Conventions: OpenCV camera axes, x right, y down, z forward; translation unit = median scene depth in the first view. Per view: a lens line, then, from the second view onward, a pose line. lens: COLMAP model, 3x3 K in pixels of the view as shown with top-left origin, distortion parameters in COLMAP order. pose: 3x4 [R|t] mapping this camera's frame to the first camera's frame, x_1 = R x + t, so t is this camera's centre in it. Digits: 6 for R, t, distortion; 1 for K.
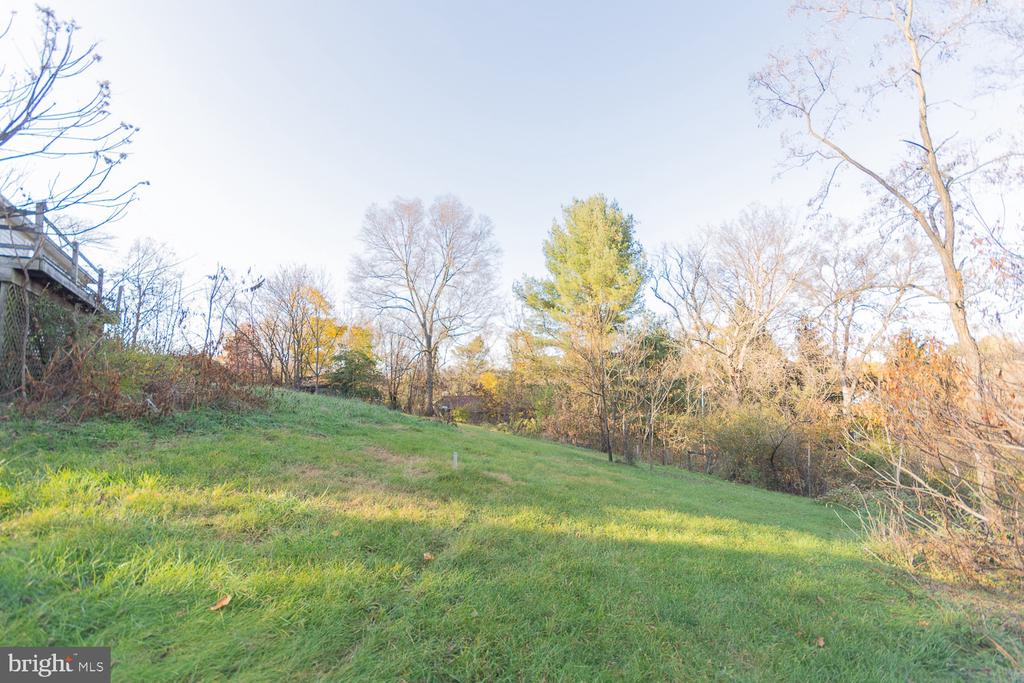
lens RADIAL K [[445.6, 0, 513.4], [0, 445.6, 342.0], [0, 0, 1]] dist [0.001472, 0.000145]
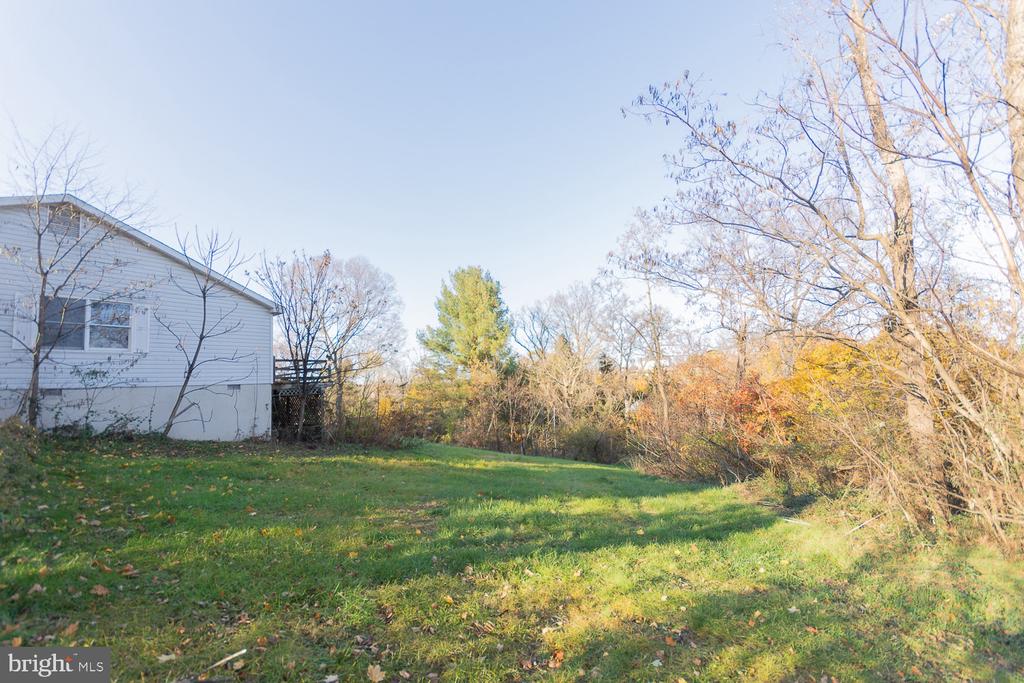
lens RADIAL K [[445.6, 0, 510.5], [0, 445.6, 344.1], [0, 0, 1]] dist [0.001472, 0.000145]
pose [[0.925888, 0.005818, 0.377754, -0.237293], [-0.001784, 0.999938, -0.011029, -0.079910], [-0.377795, 0.009538, 0.925840, -0.316338]]
